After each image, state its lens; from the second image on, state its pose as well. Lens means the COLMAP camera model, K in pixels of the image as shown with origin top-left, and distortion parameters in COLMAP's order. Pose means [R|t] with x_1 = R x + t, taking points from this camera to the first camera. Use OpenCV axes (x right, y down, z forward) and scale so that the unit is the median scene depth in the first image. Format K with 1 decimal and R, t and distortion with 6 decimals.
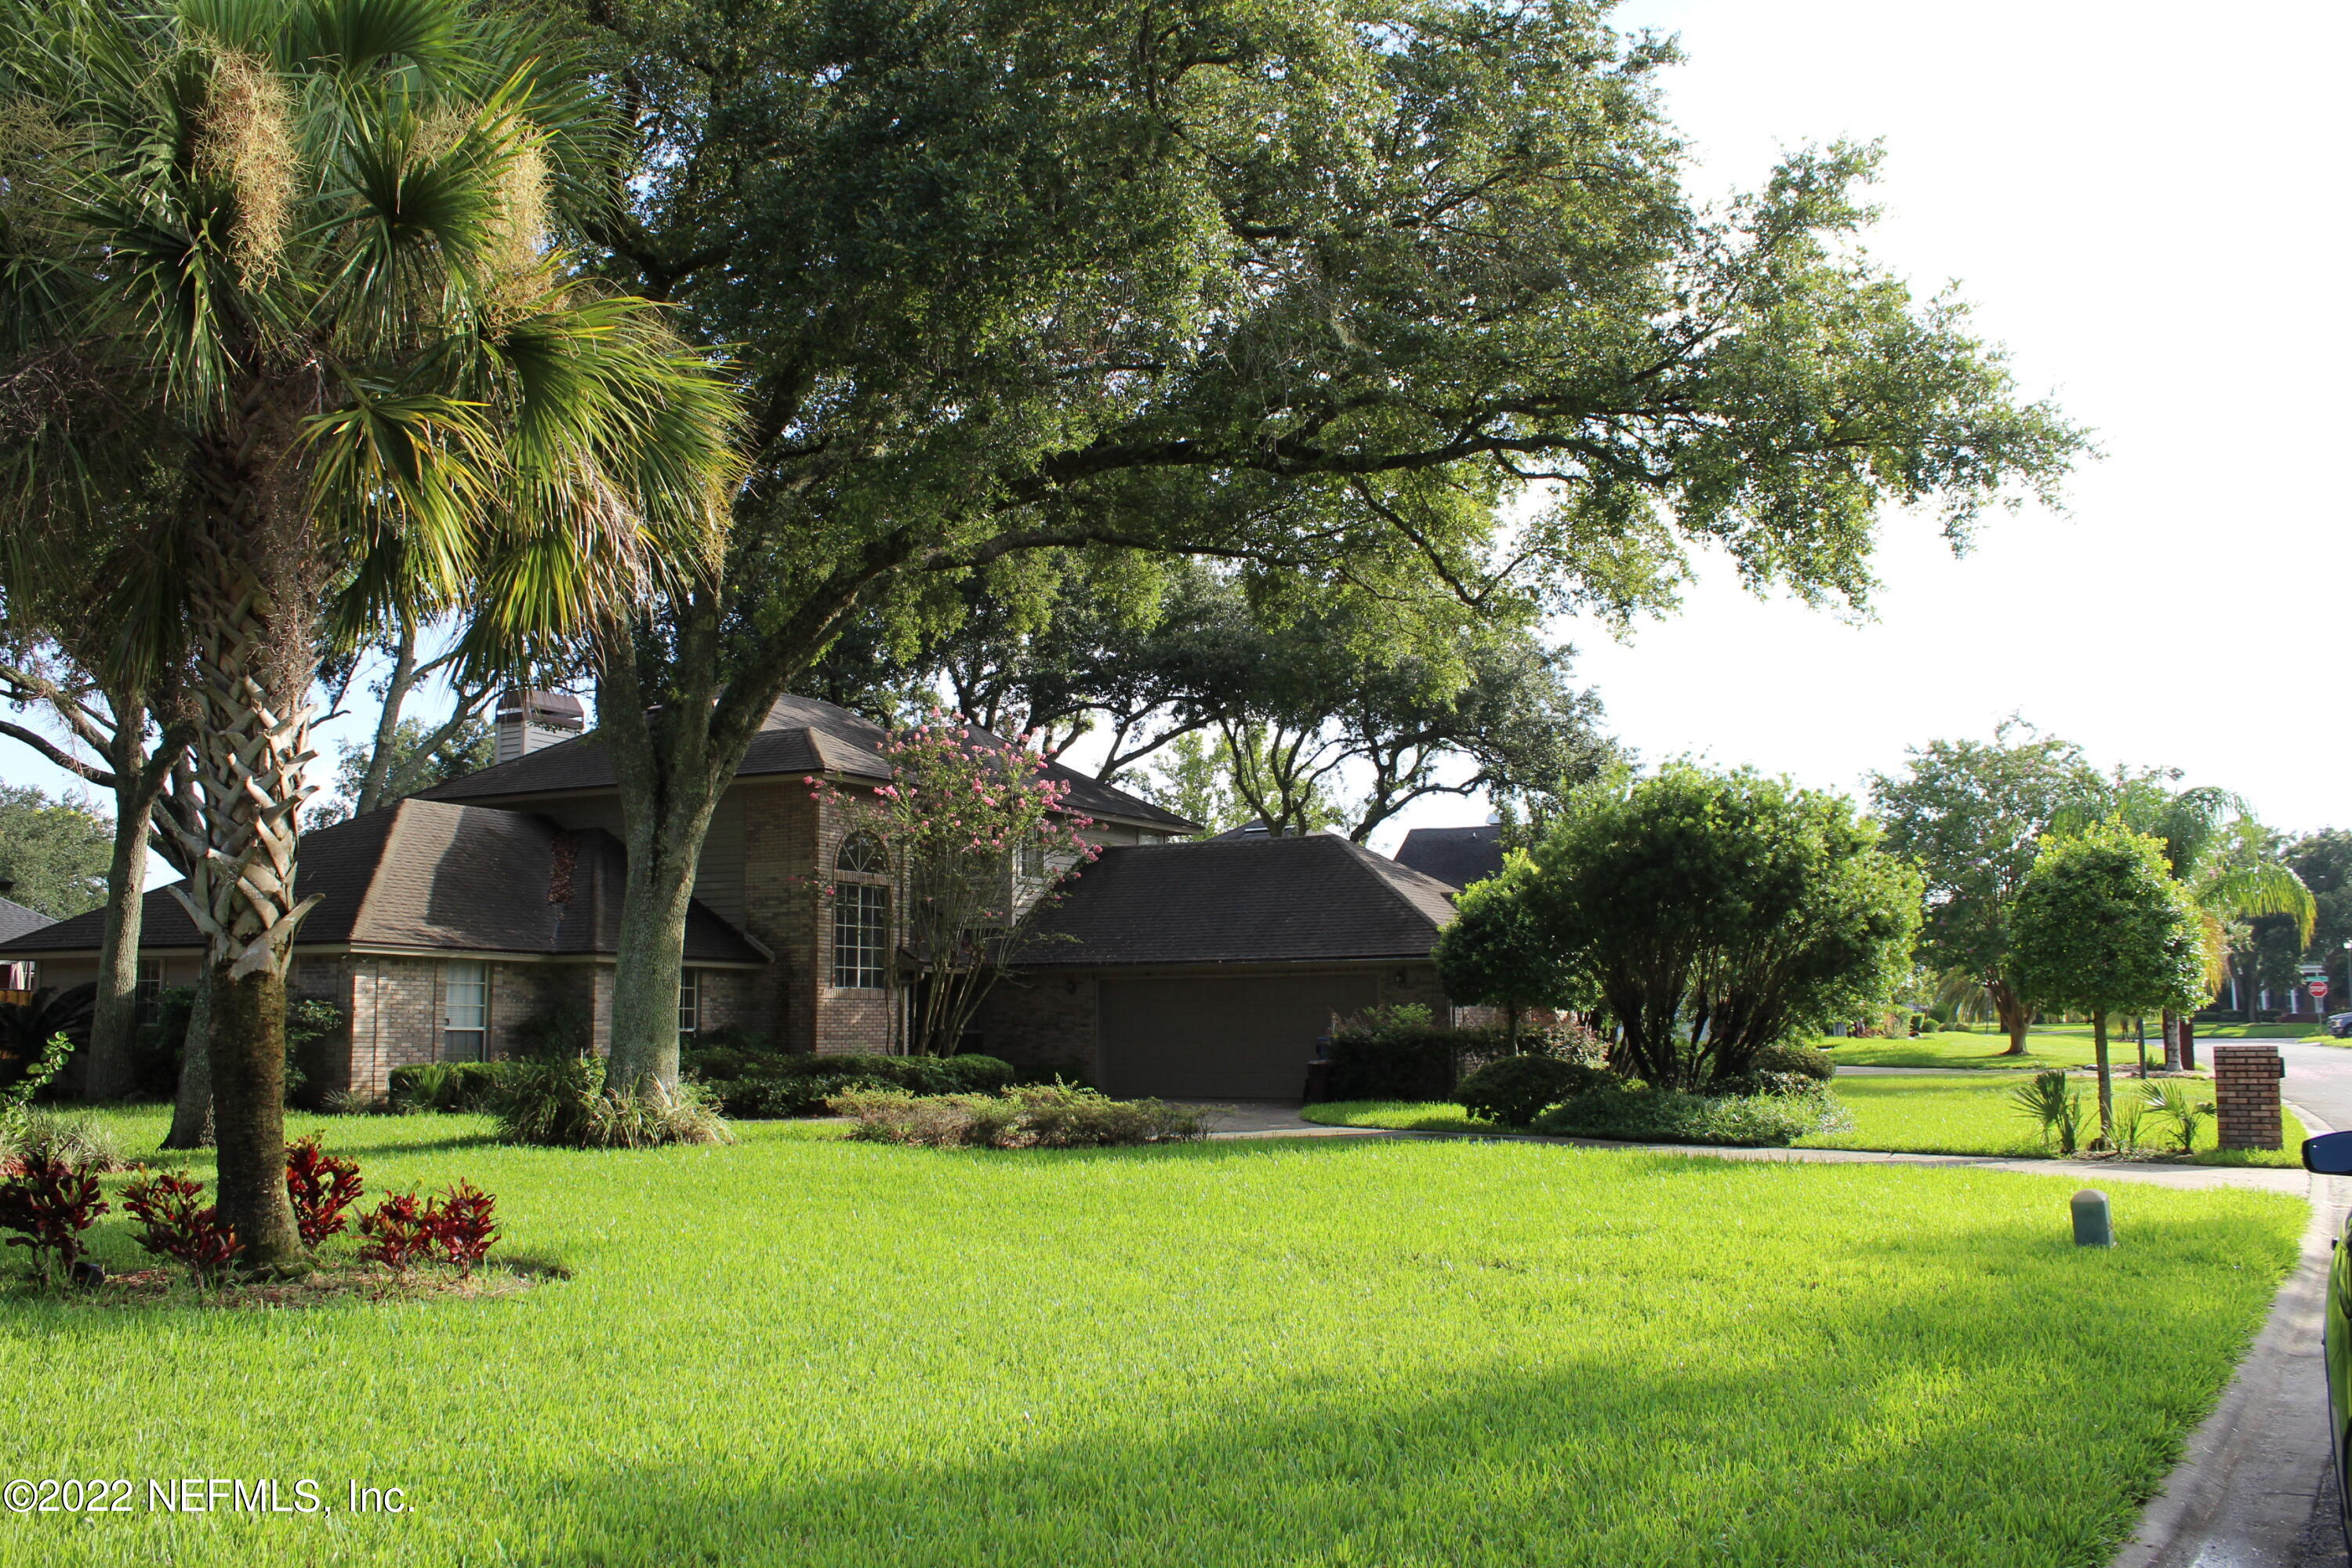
lens RADIAL K [[1982.4, 0, 1158.4], [0, 1982.4, 755.5], [0, 0, 1]] dist [-0.148900, 0.128081]
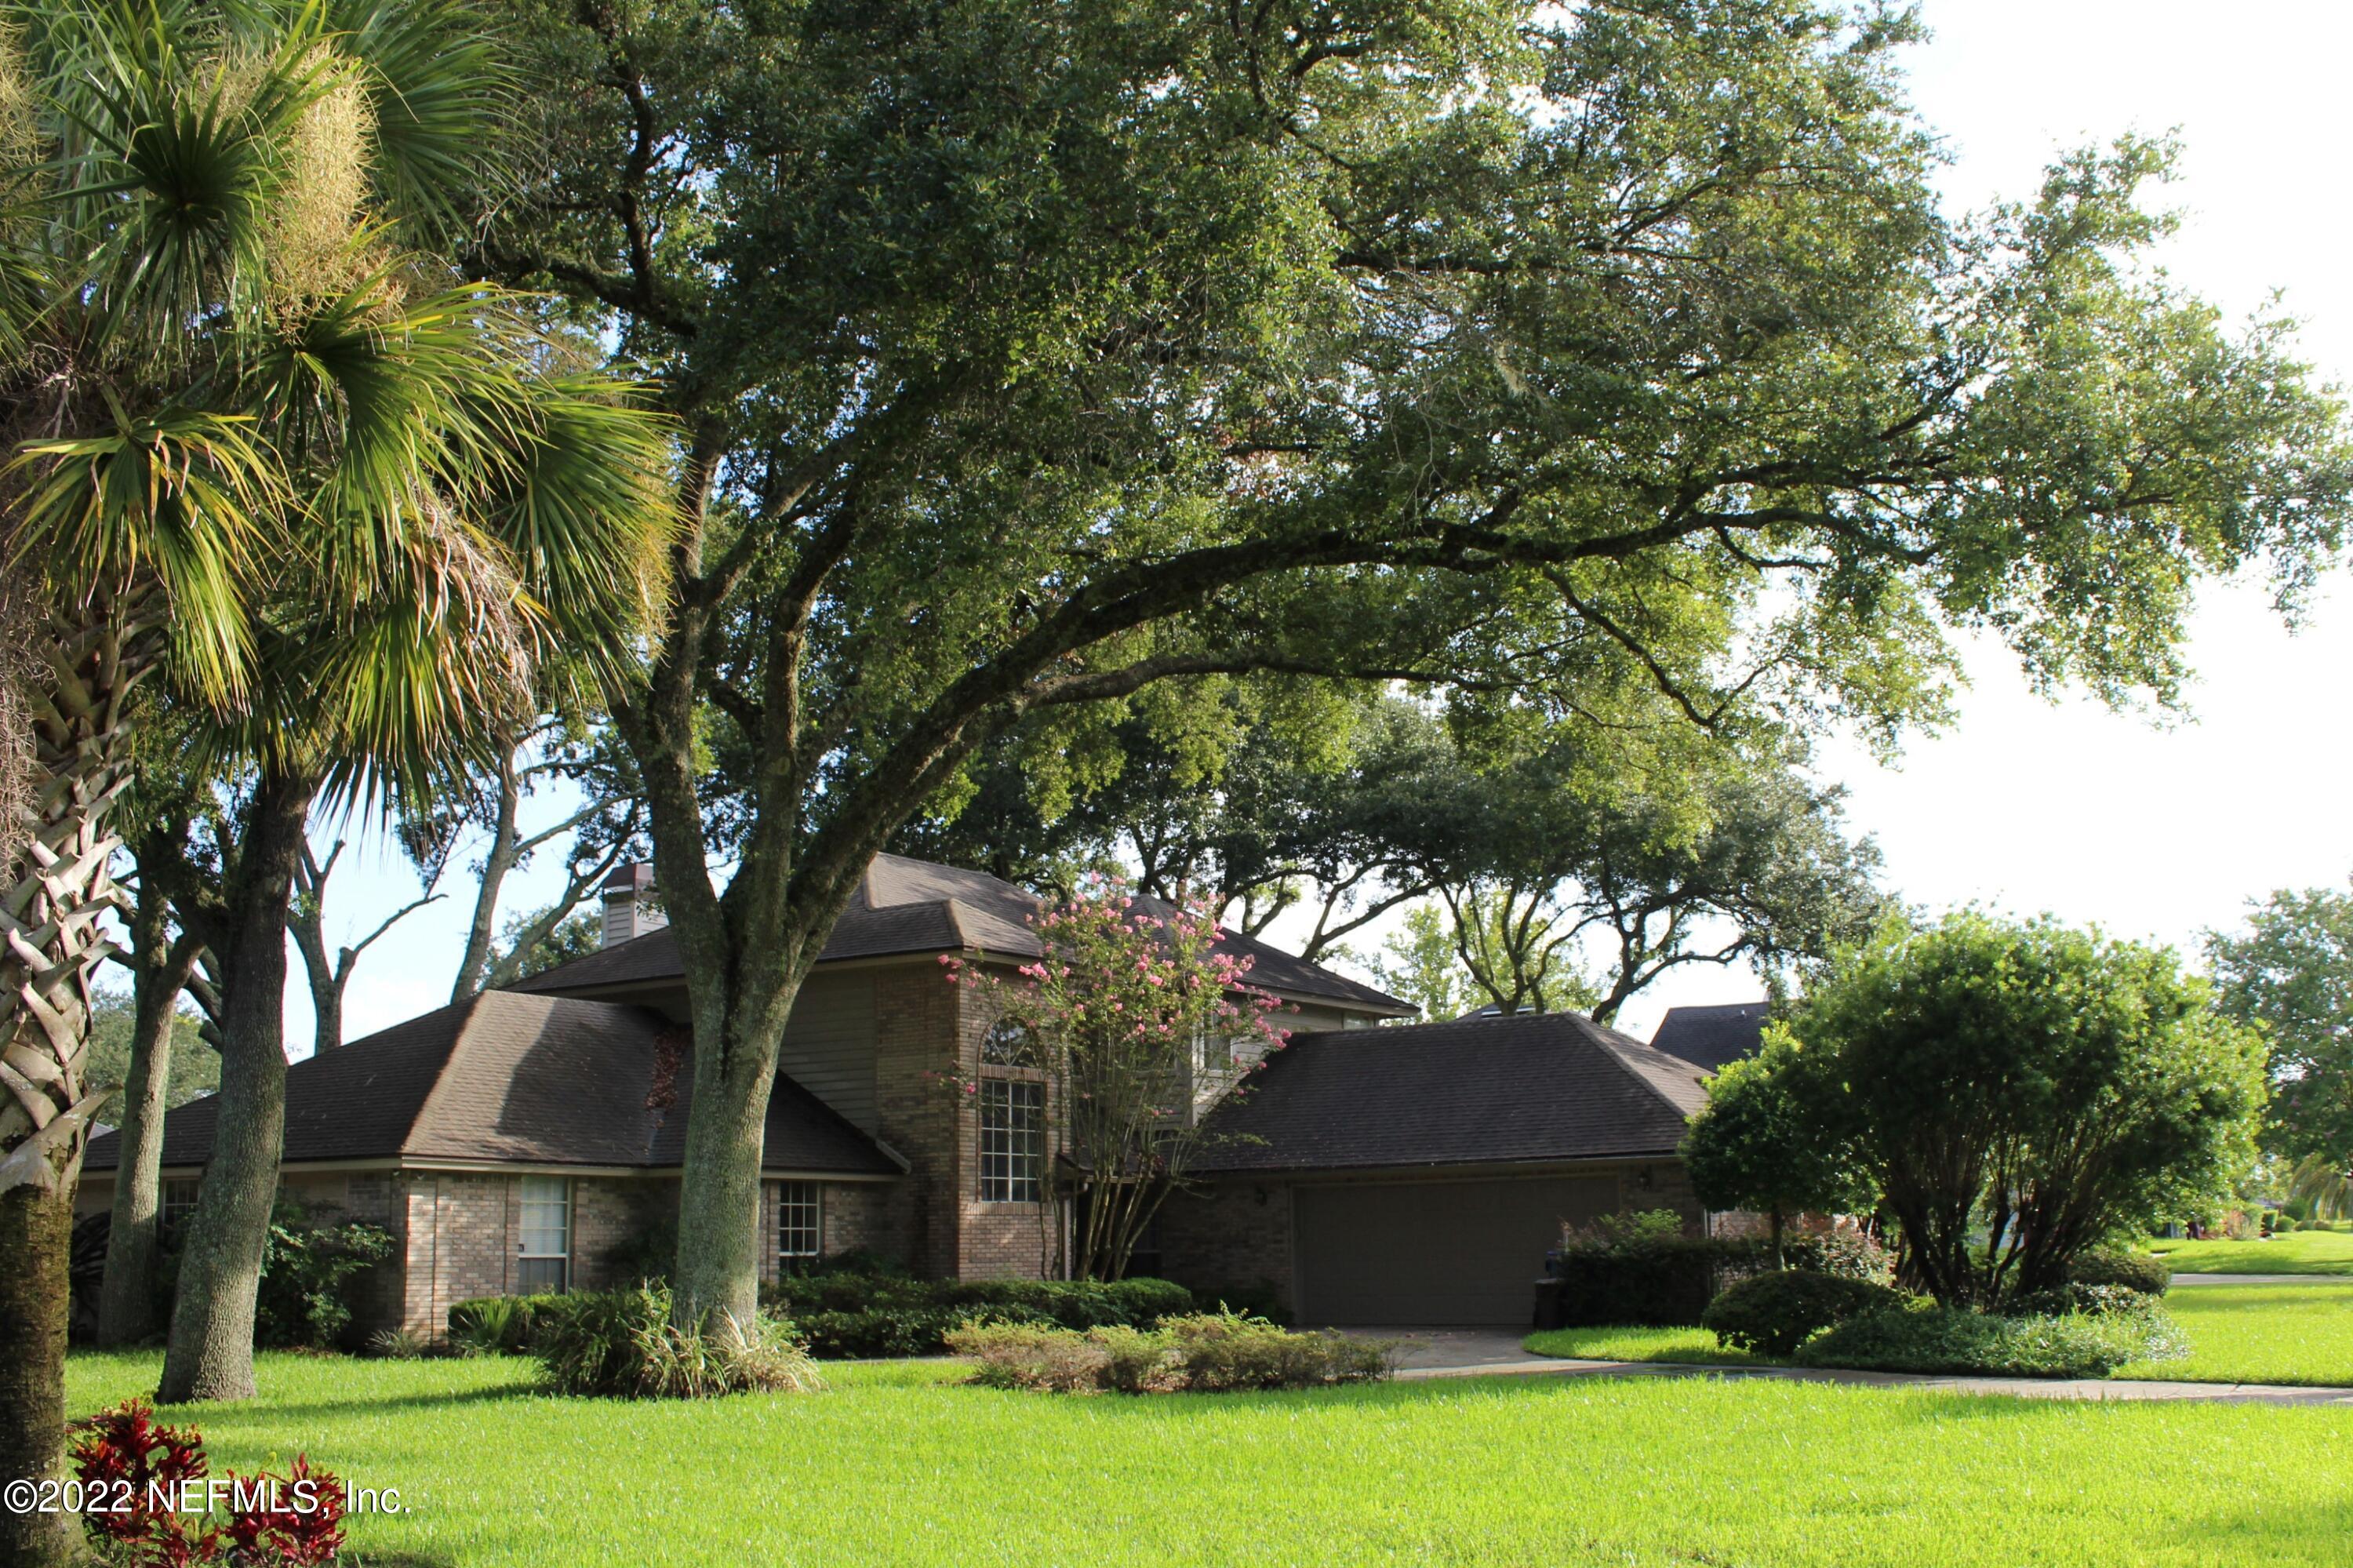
lens RADIAL K [[2212.4, 0, 1303.3], [0, 2212.4, 852.5], [0, 0, 1]] dist [-0.156972, 0.151082]
pose [[0.998742, -0.022746, -0.044684, 0.029728], [0.020997, 0.999010, -0.039227, 0.009308], [0.045532, 0.038240, 0.998231, 0.069041]]
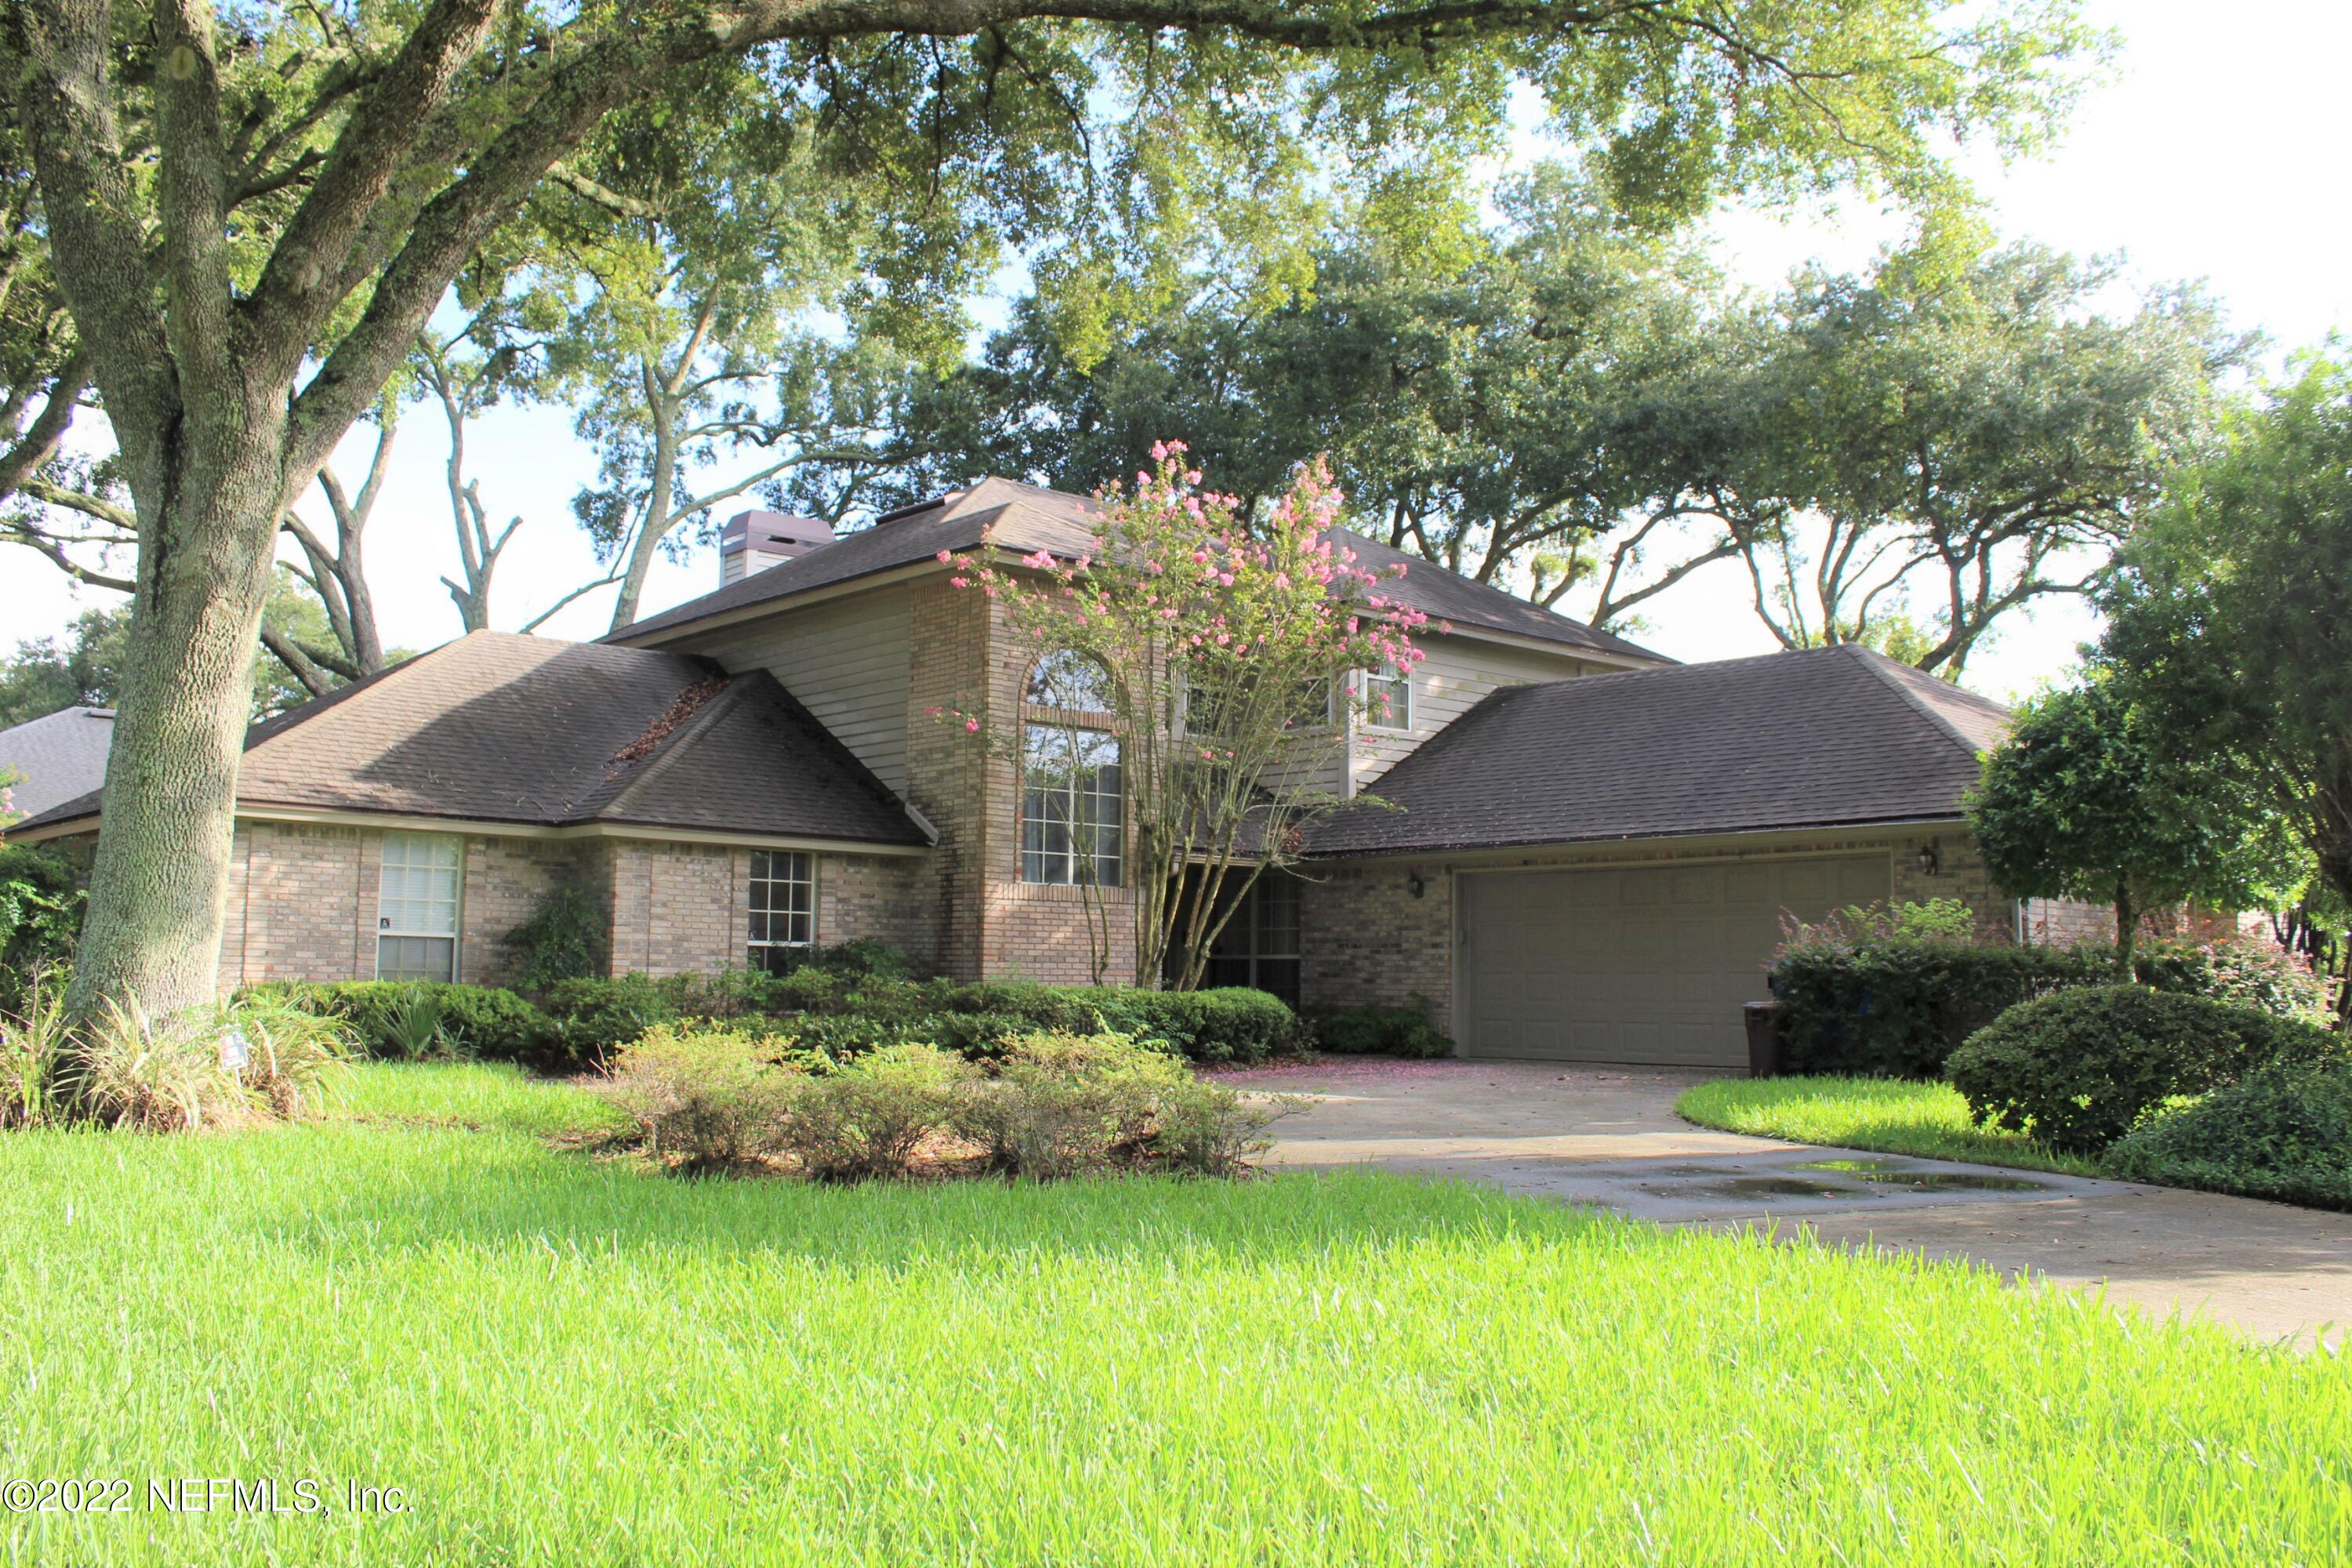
lens RADIAL K [[1982.4, 0, 1158.4], [0, 1982.4, 755.5], [0, 0, 1]] dist [-0.148900, 0.128081]
pose [[0.942754, -0.022717, -0.332715, 0.136523], [0.030130, 0.999399, 0.017136, 0.091416], [0.332126, -0.026180, 0.942872, 0.551359]]
